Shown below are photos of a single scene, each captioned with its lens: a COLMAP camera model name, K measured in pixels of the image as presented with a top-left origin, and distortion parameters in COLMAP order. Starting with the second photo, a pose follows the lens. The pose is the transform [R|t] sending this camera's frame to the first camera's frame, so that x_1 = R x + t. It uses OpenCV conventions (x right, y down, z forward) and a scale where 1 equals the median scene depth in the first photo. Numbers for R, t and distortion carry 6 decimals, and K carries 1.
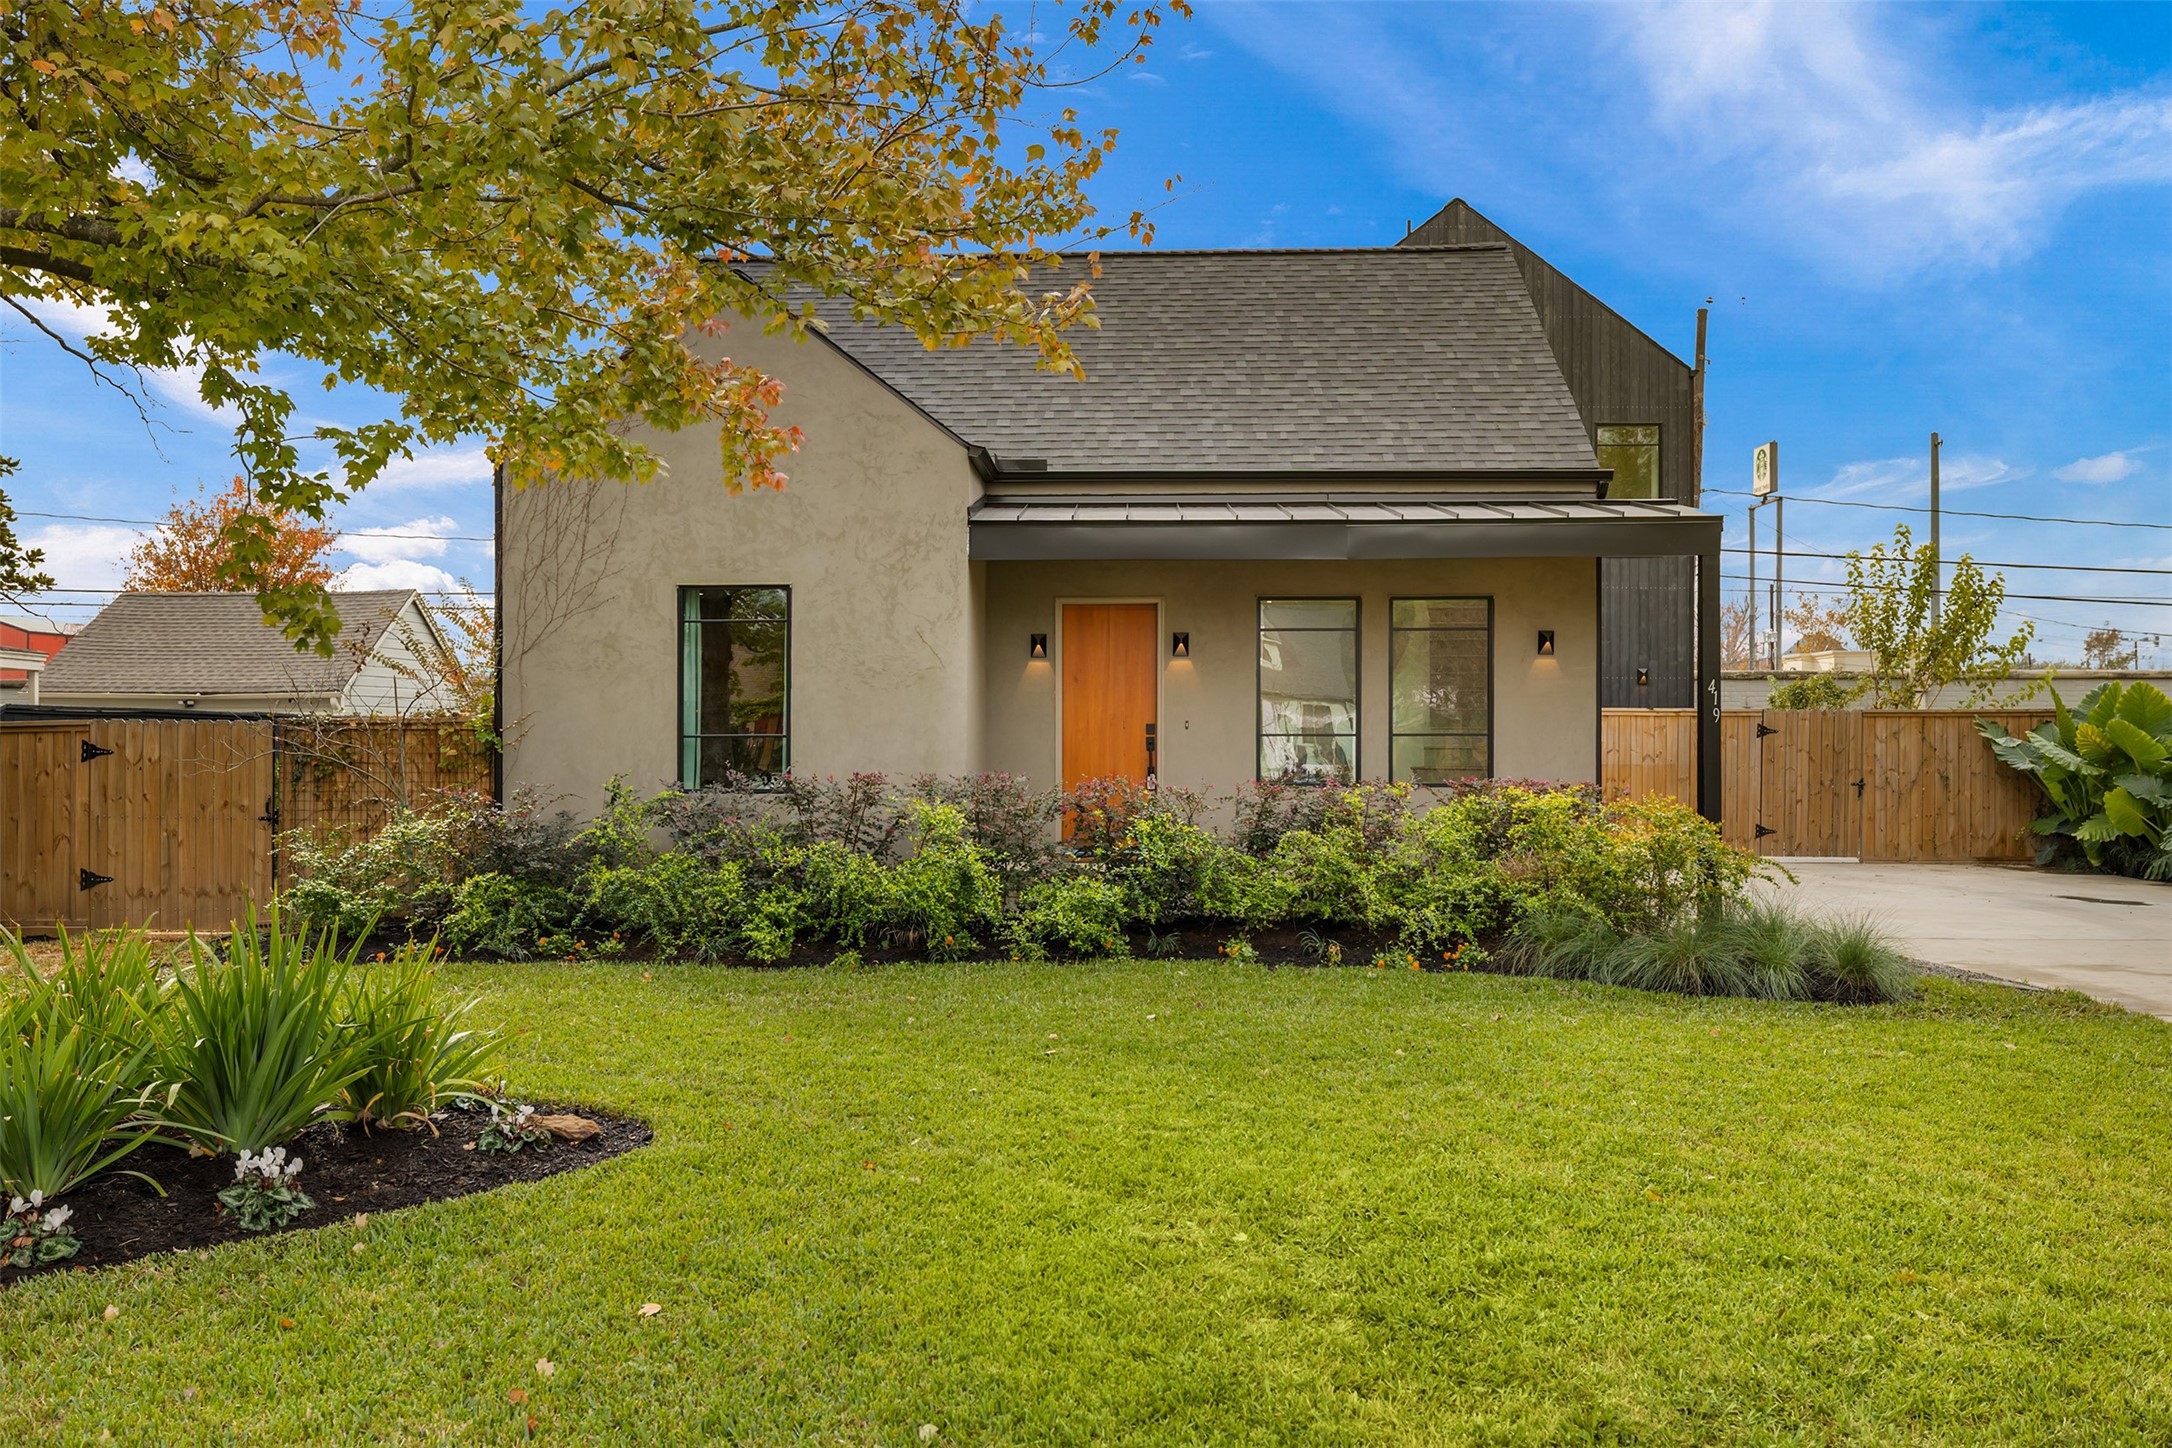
lens RADIAL K [[1846.5, 0, 1095.5], [0, 1846.5, 724.5], [0, 0, 1]] dist [0.003473, 0.003687]
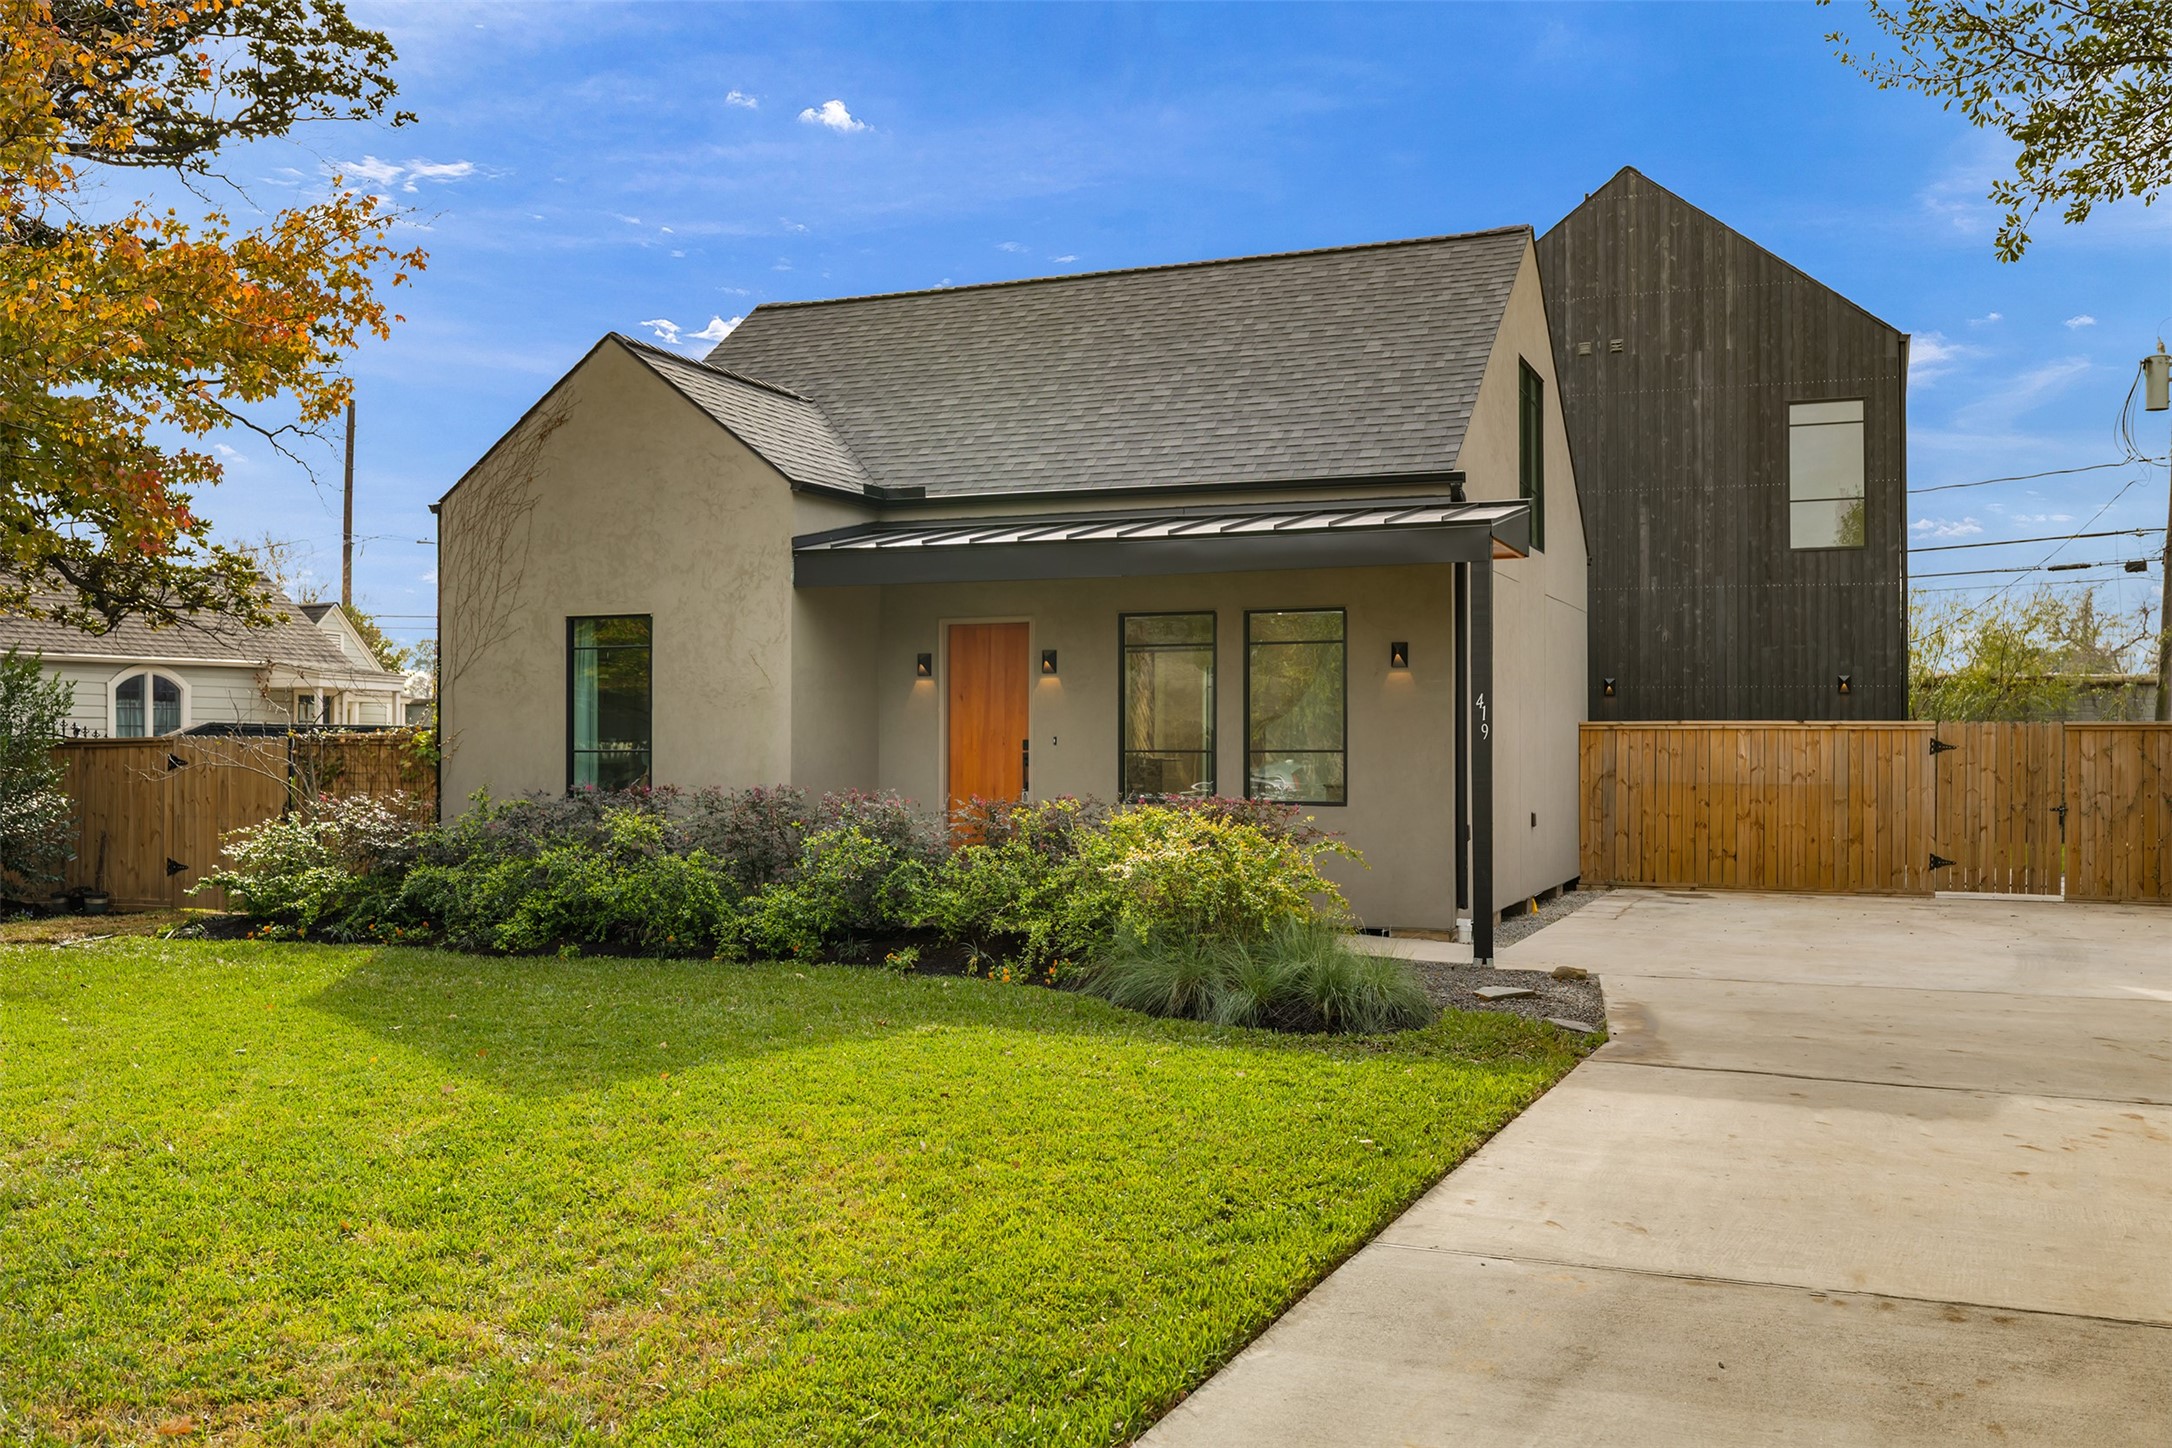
lens RADIAL K [[1933.0, 0, 1083.8], [0, 1933.0, 723.5], [0, 0, 1]] dist [0.007545, 0.005376]
pose [[0.937518, -0.002200, -0.347930, 0.466017], [0.000223, 0.999984, -0.005720, -0.003540], [0.347937, 0.005285, 0.937503, 0.008405]]
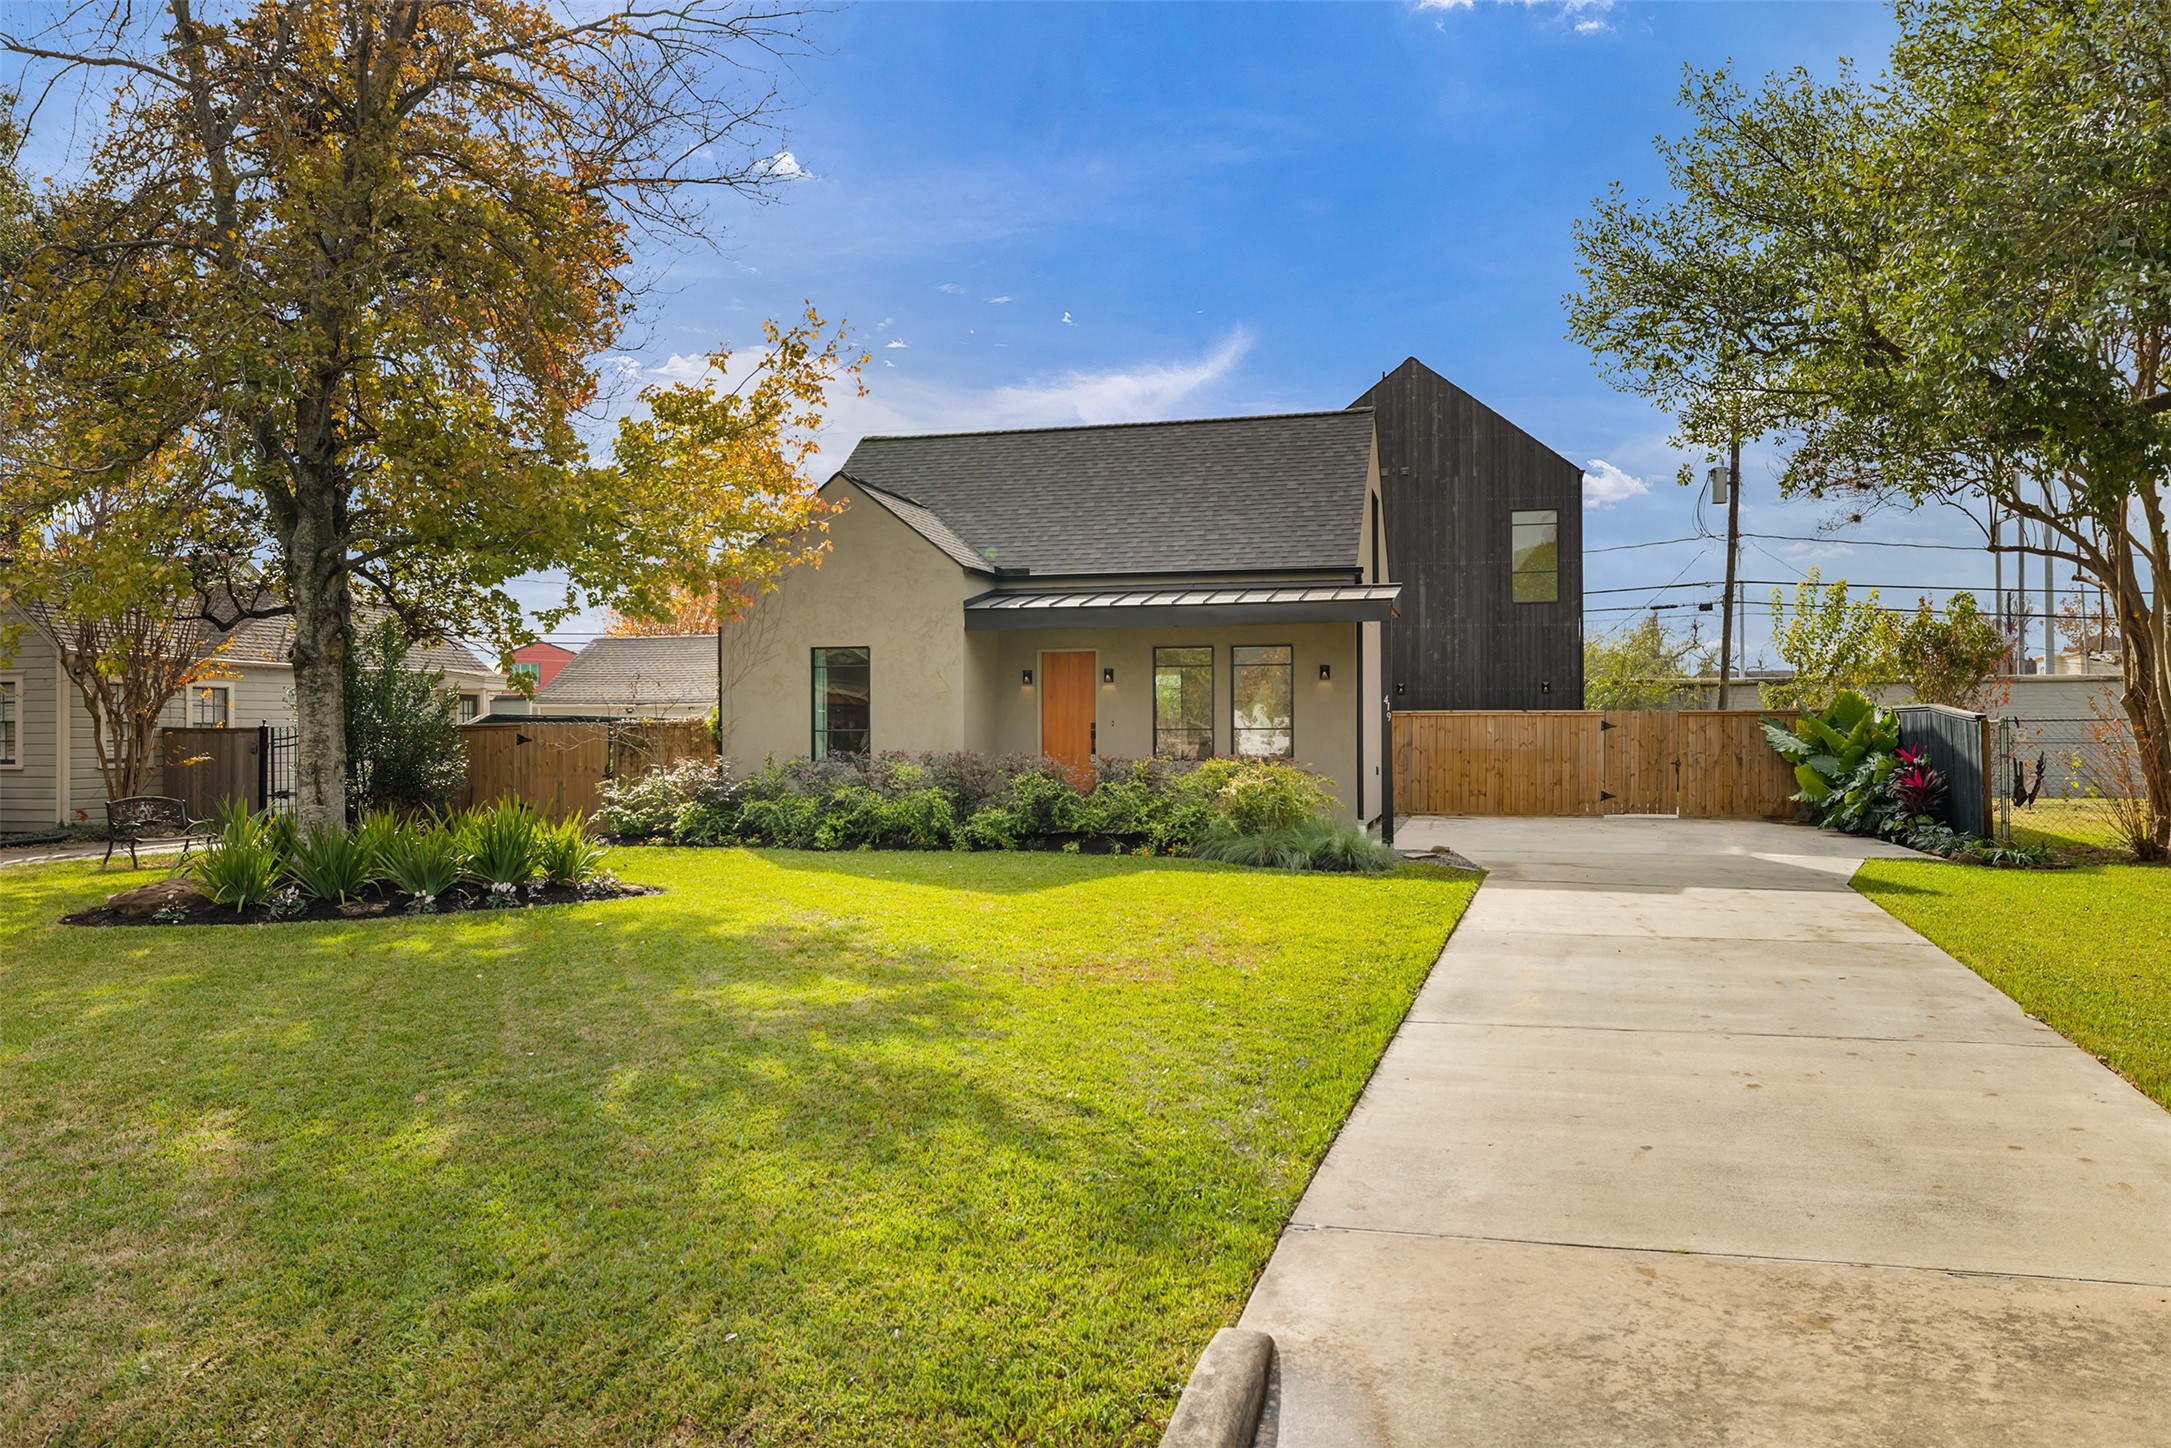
lens RADIAL K [[1585.4, 0, 1081.2], [0, 1585.4, 720.8], [0, 0, 1]] dist [0.005335, 0.000167]
pose [[0.975392, -0.003442, -0.220453, 0.364670], [0.003335, 0.999994, -0.000861, -0.001130], [0.220455, 0.000104, 0.975397, -0.443556]]
